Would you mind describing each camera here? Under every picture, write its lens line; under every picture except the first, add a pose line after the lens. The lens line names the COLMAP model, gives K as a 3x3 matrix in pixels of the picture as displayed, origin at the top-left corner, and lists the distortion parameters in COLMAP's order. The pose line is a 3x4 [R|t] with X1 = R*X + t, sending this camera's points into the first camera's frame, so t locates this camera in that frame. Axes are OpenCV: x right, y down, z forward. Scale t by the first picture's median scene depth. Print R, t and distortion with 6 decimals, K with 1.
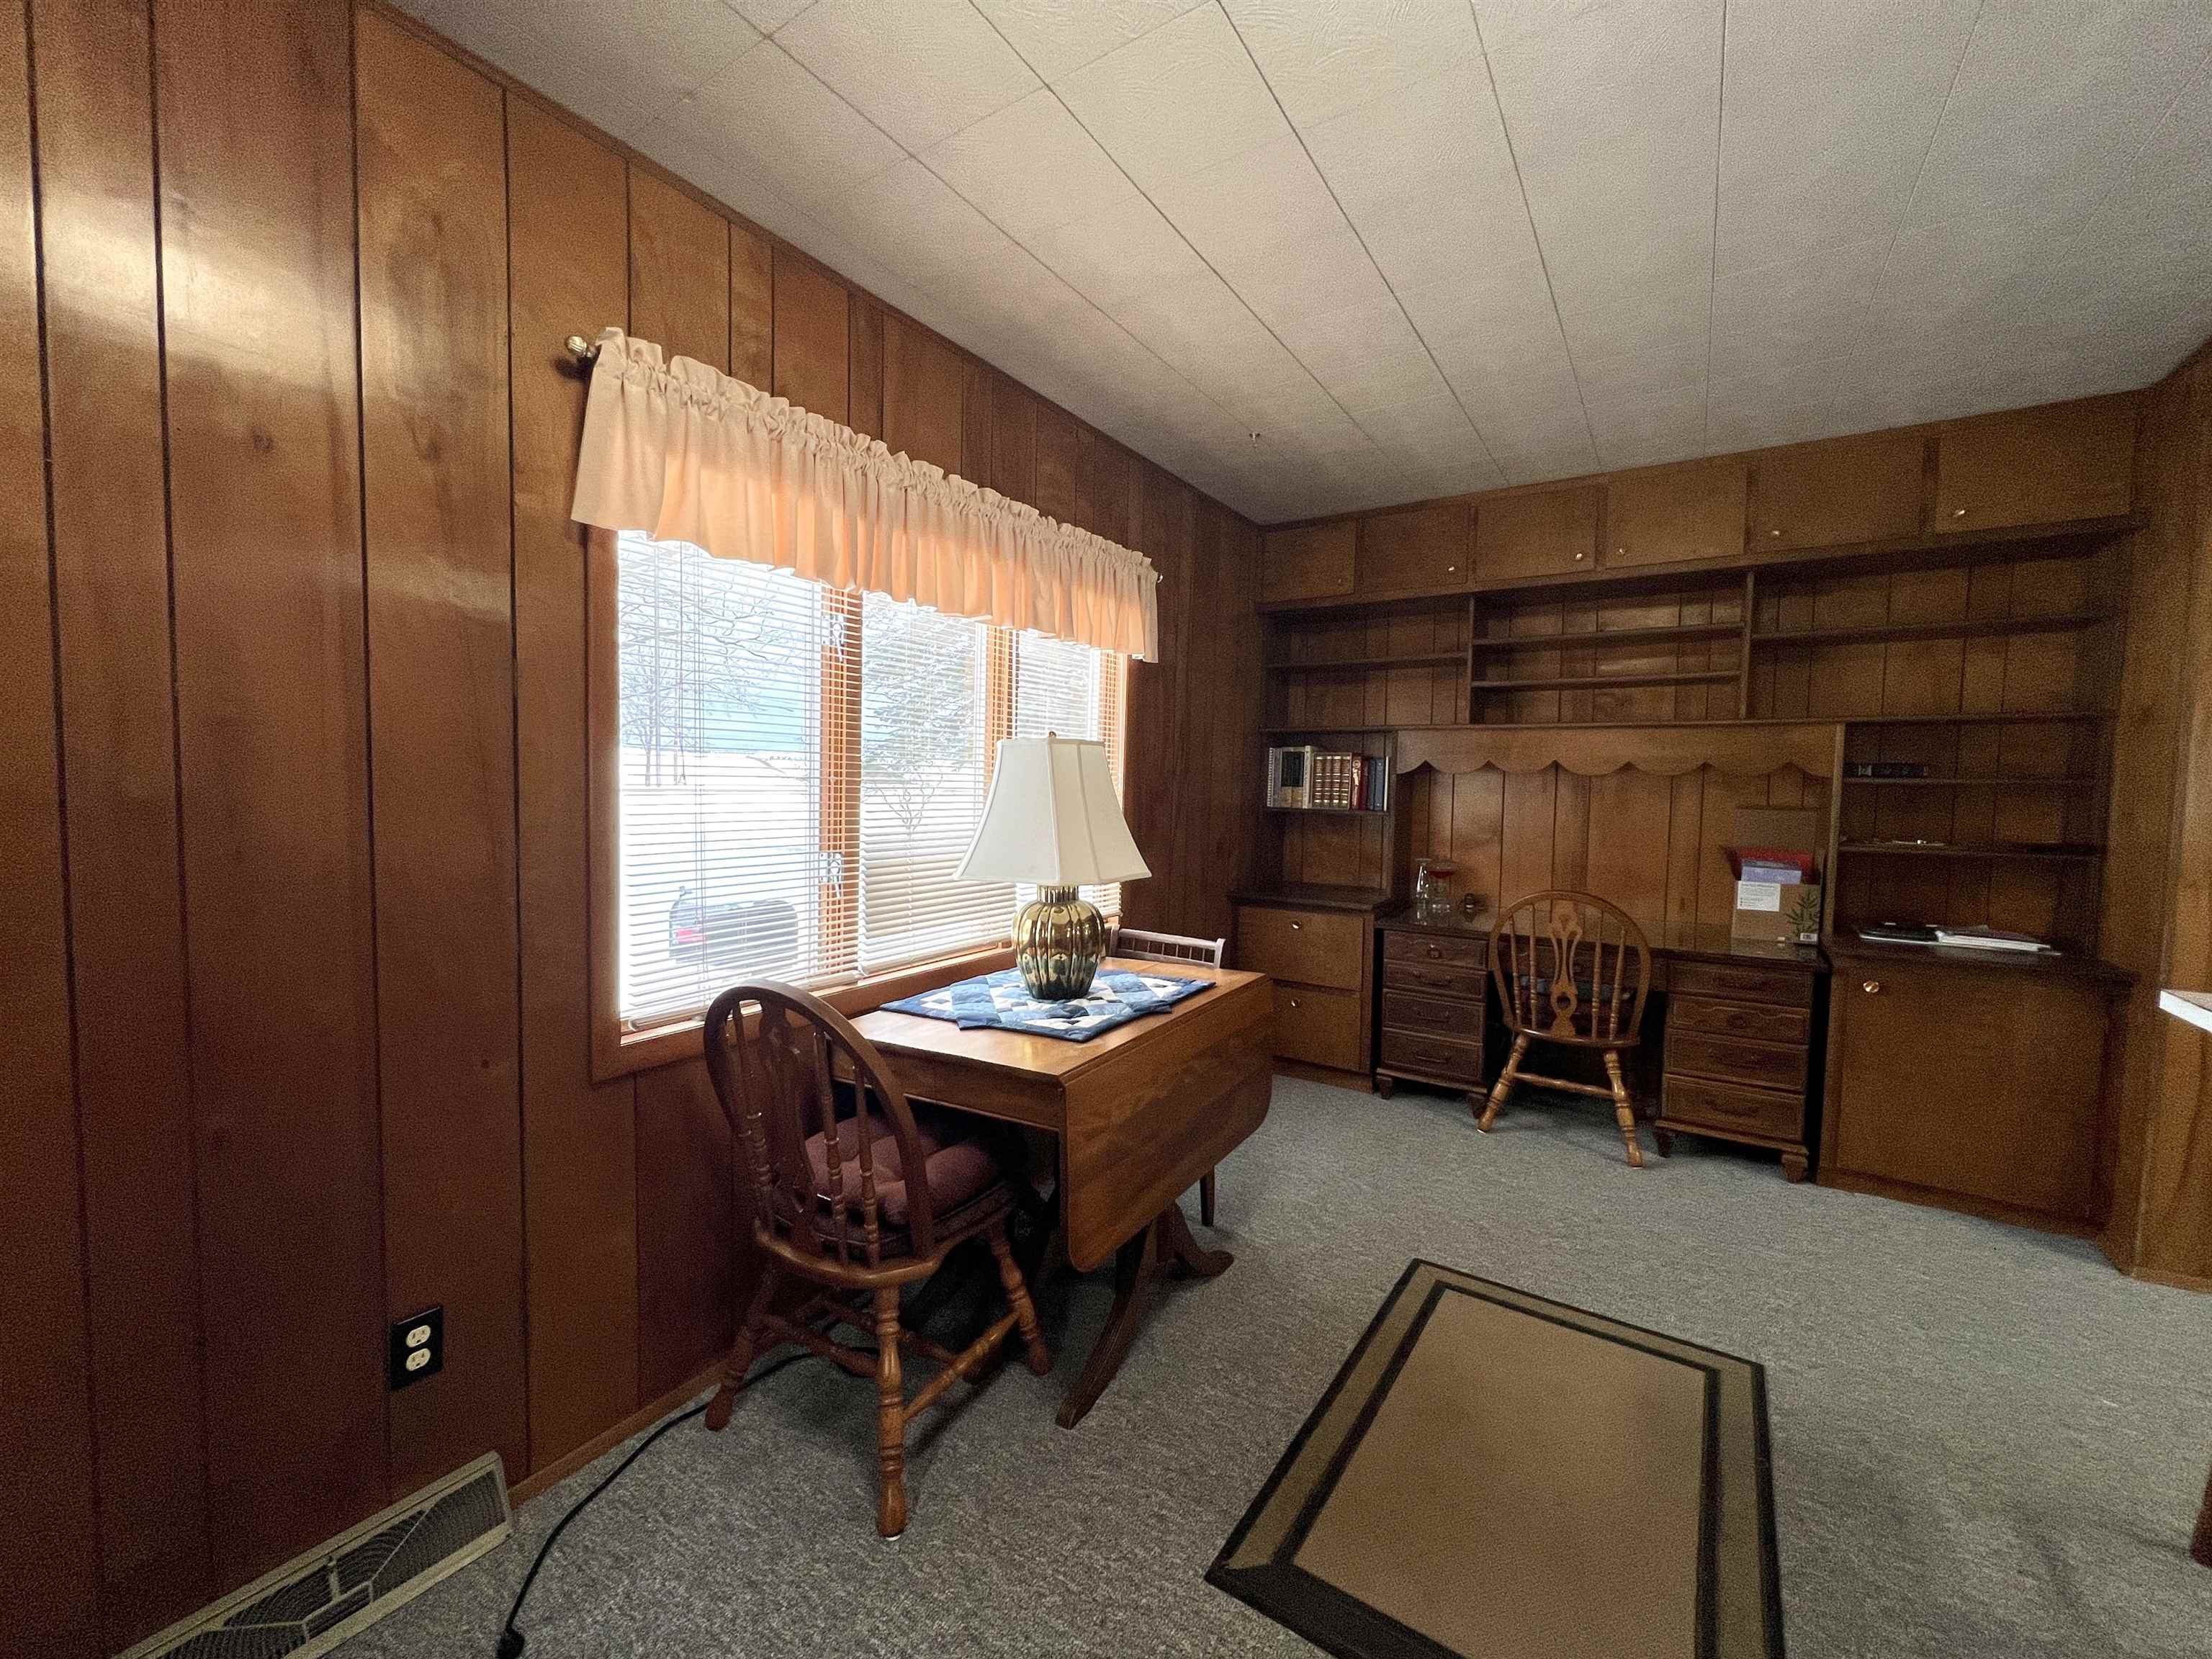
lens RADIAL K [[882.9, 0, 1100.0], [0, 882.9, 826.1], [0, 0, 1]] dist [-0.005733, 0.000683]
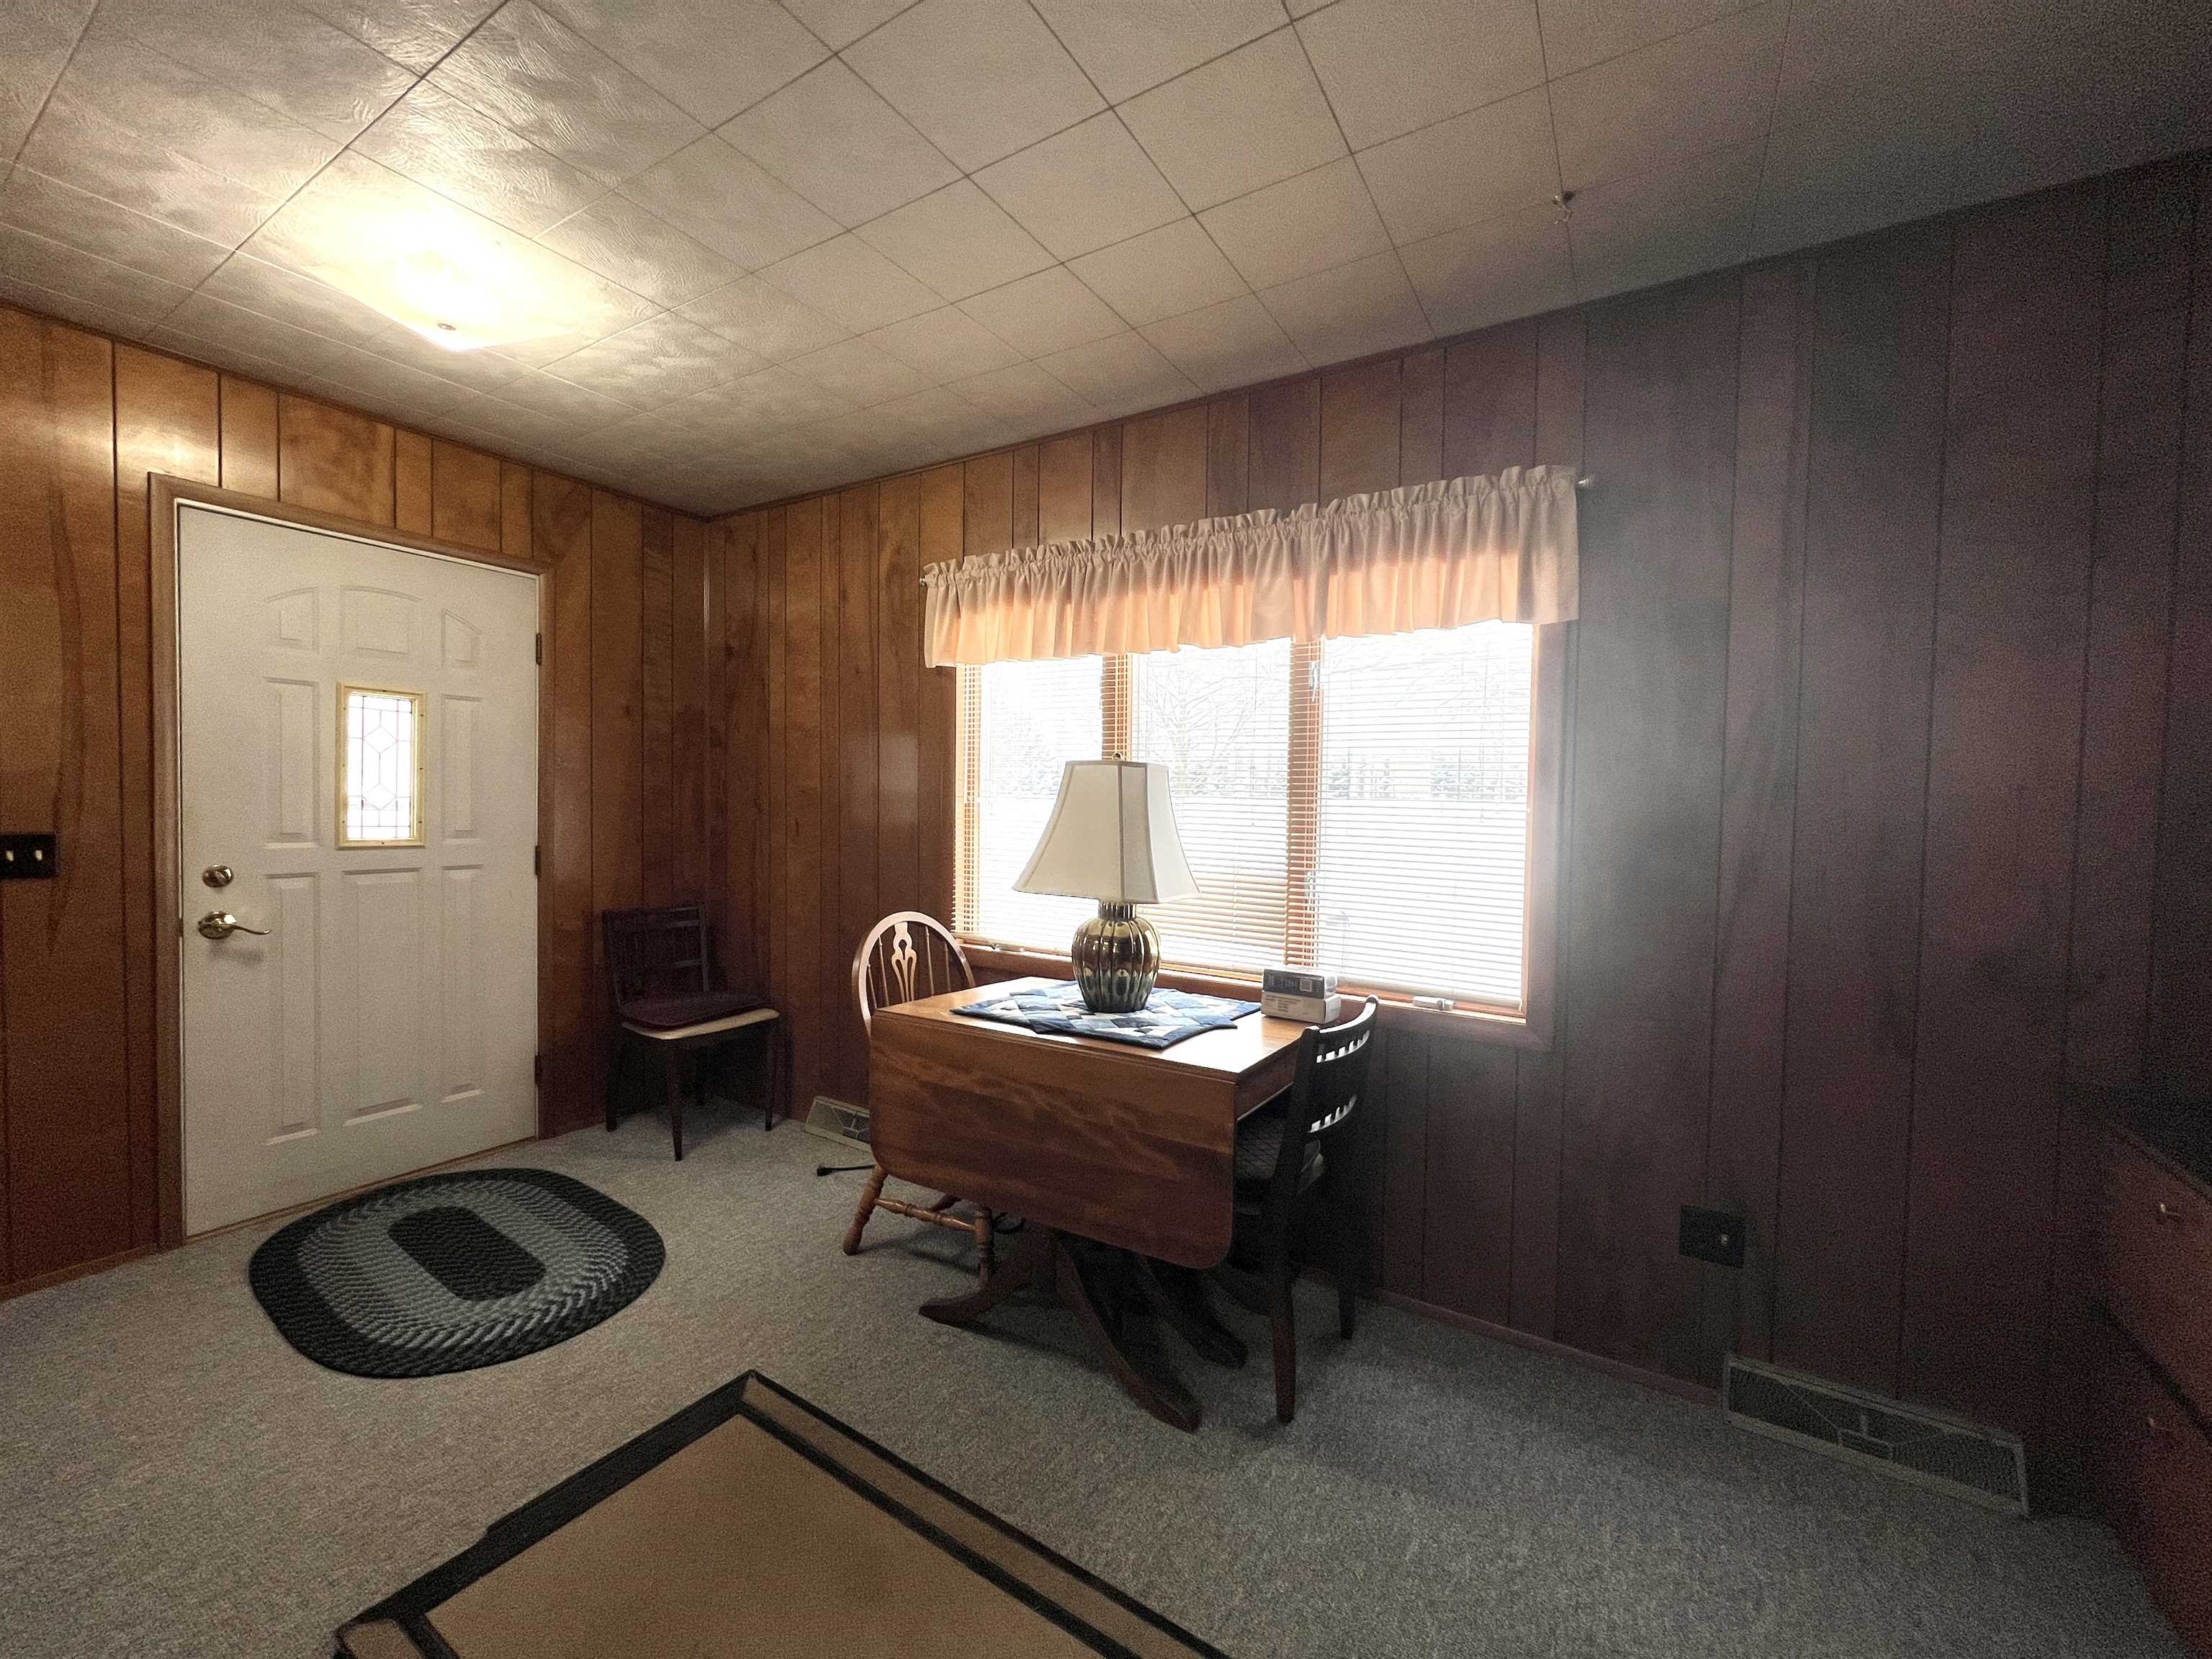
lens RADIAL K [[882.9, 0, 1100.0], [0, 882.9, 826.1], [0, 0, 1]] dist [-0.005733, 0.000683]
pose [[0.032933, 0.011207, -0.999395, 1.024448], [-0.078475, 0.996879, 0.008593, -0.028611], [0.996372, 0.078145, 0.033710, 0.977975]]
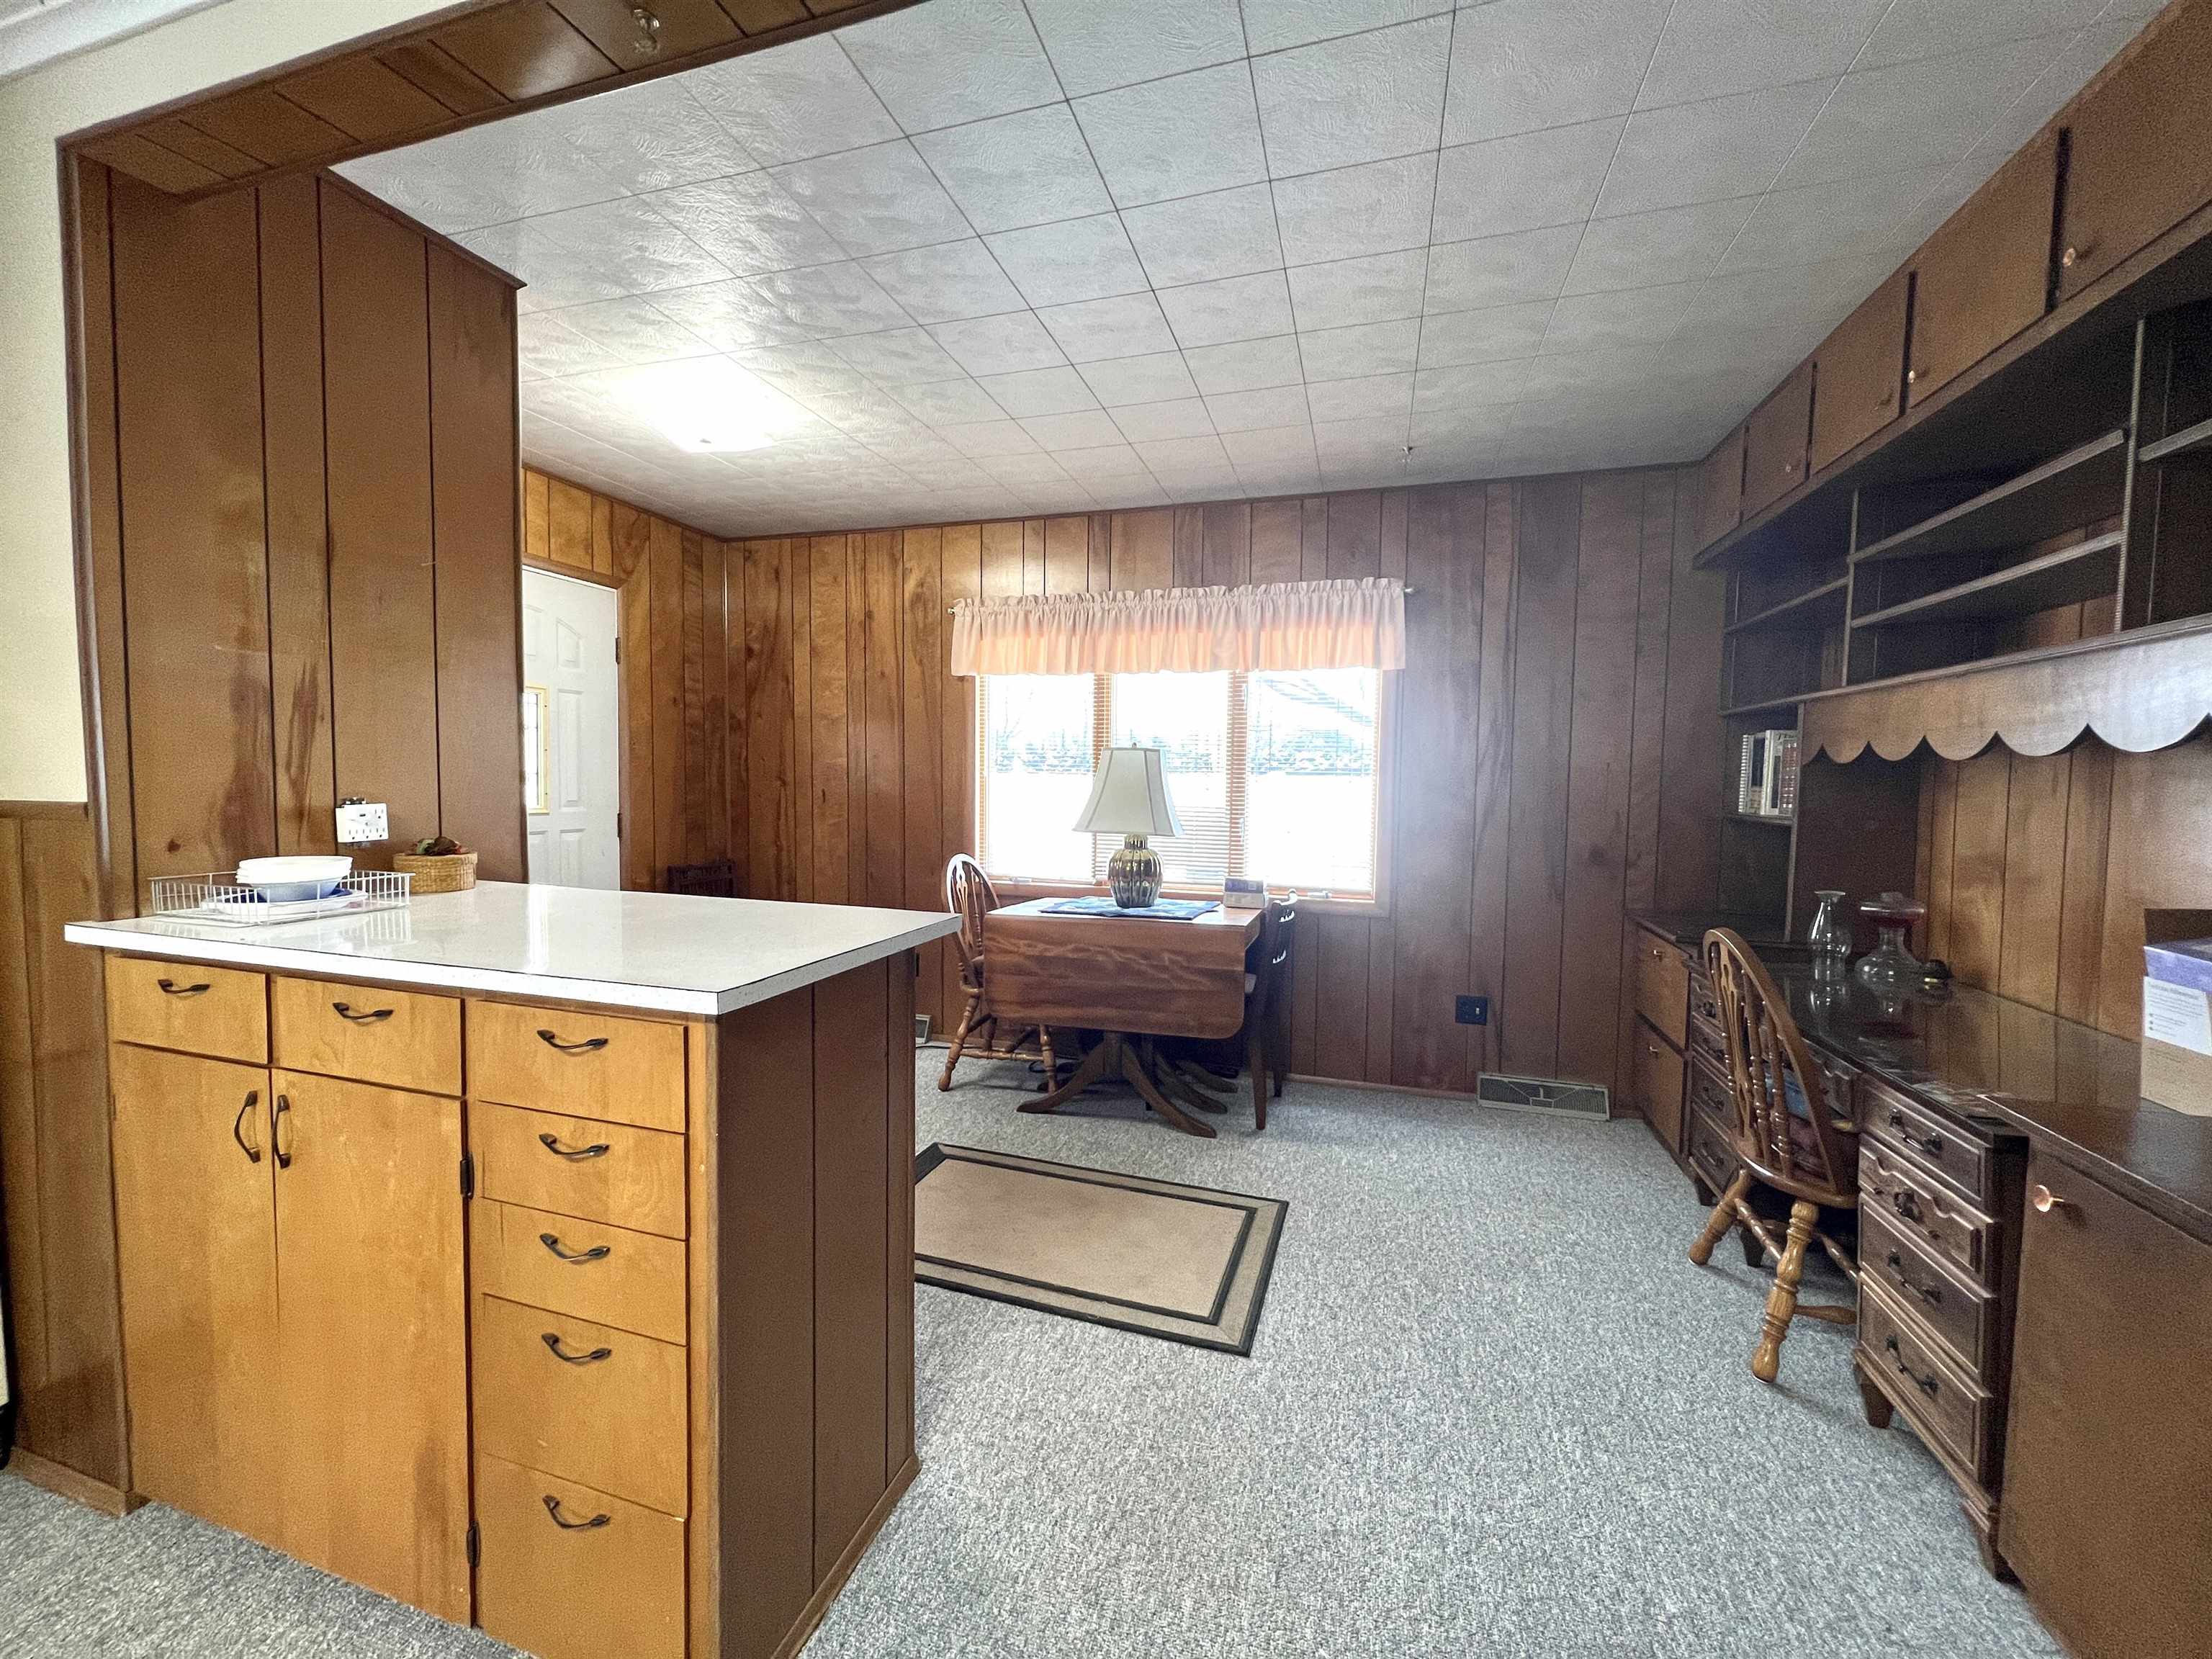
lens RADIAL K [[886.0, 0, 1098.0], [0, 886.0, 828.0], [0, 0, 1]] dist [-0.009753, 0.000352]
pose [[0.281086, 0.037216, -0.958961, 1.534219], [-0.066764, 0.997585, 0.019145, 0.023172], [0.957357, 0.058642, 0.282892, 0.501349]]
